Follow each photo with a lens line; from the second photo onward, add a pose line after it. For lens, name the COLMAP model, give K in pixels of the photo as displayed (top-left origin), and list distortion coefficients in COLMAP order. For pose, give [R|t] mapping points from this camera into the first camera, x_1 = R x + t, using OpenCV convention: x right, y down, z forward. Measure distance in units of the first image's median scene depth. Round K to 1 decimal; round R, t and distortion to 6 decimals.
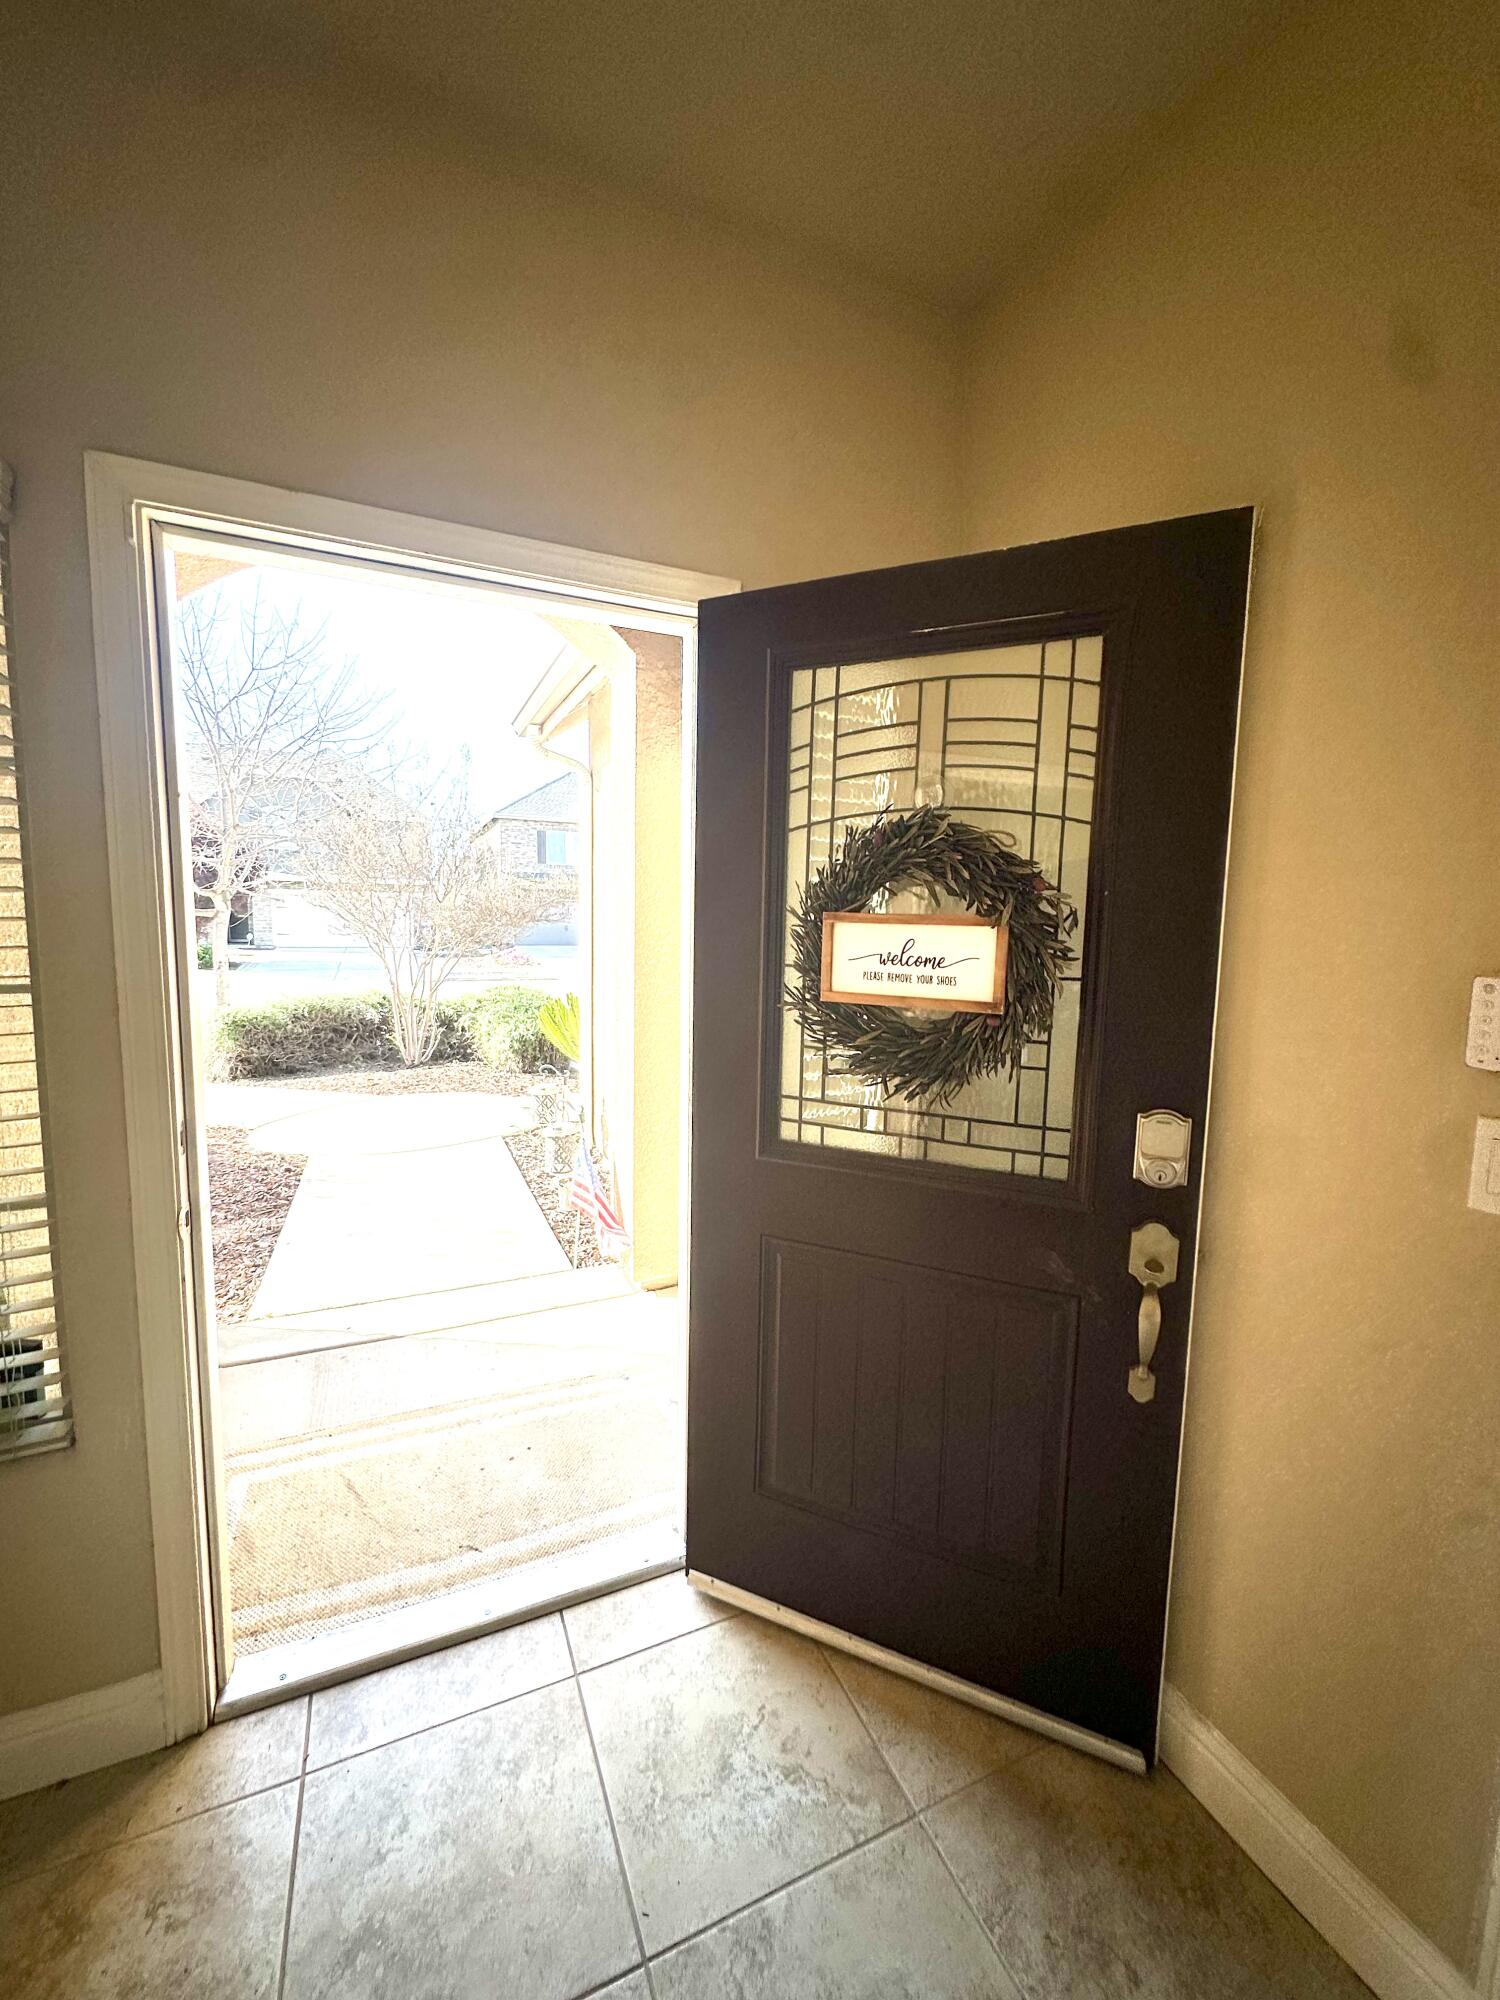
lens RADIAL K [[799.4, 0, 749.8], [0, 799.4, 997.3], [0, 0, 1]] dist [-0.001764, -0.000015]
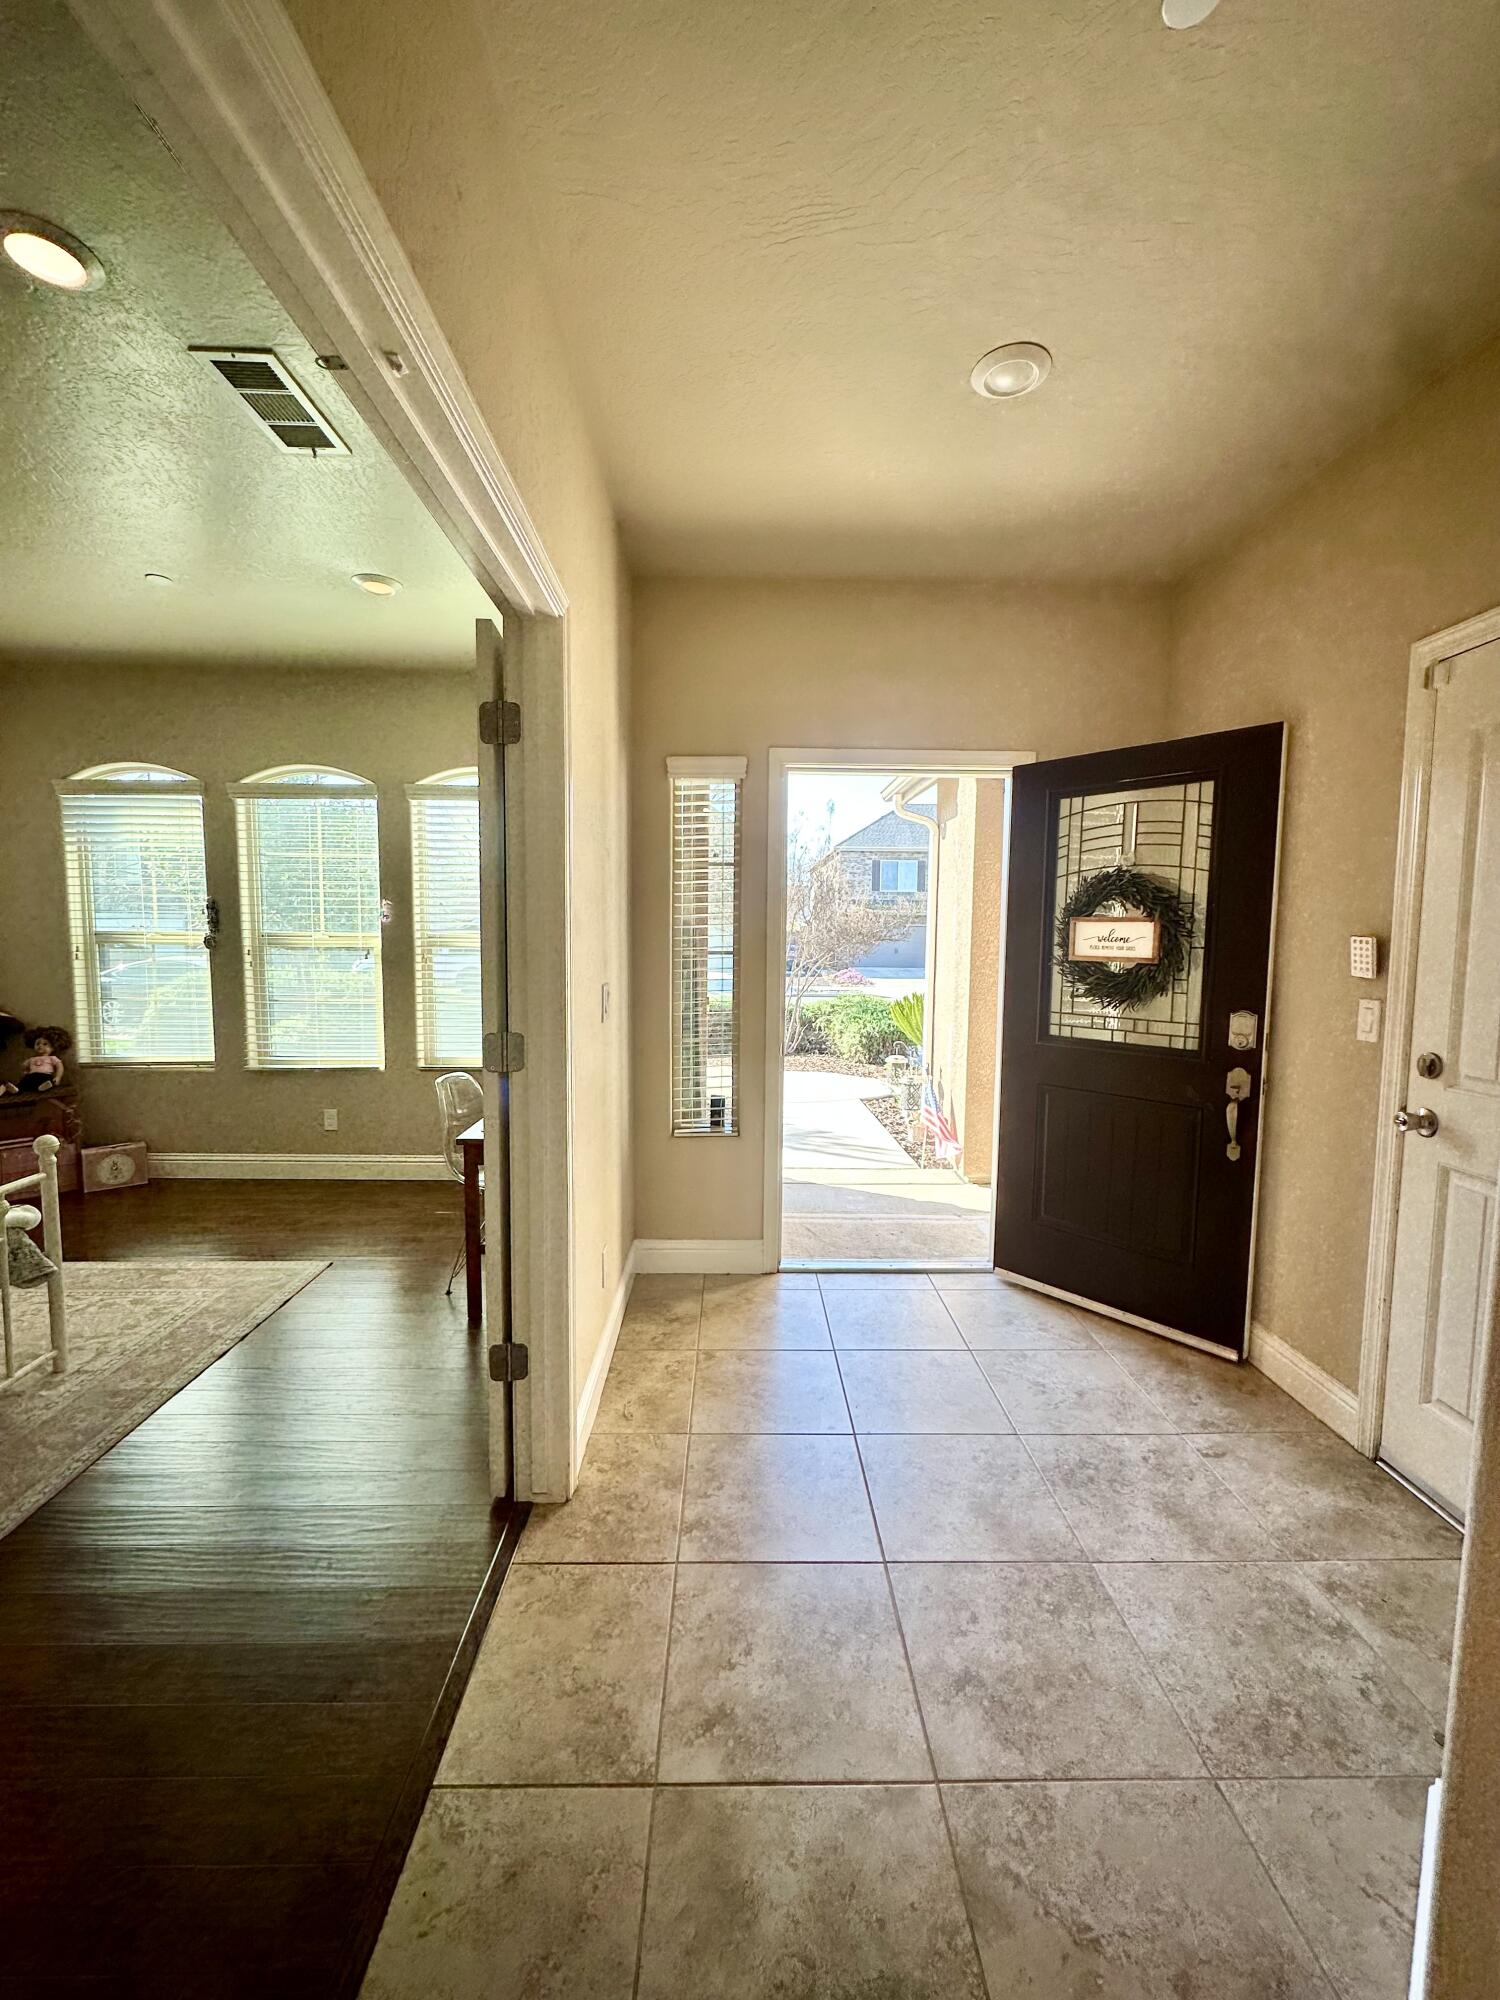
lens RADIAL K [[799.4, 0, 759.7], [0, 799.4, 1010.3], [0, 0, 1]] dist [-0.001764, -0.000015]
pose [[0.925527, 0.026040, -0.377785, 0.133337], [-0.031637, 0.999462, -0.008615, 0.177498], [0.377357, 0.019925, 0.925853, -1.211133]]
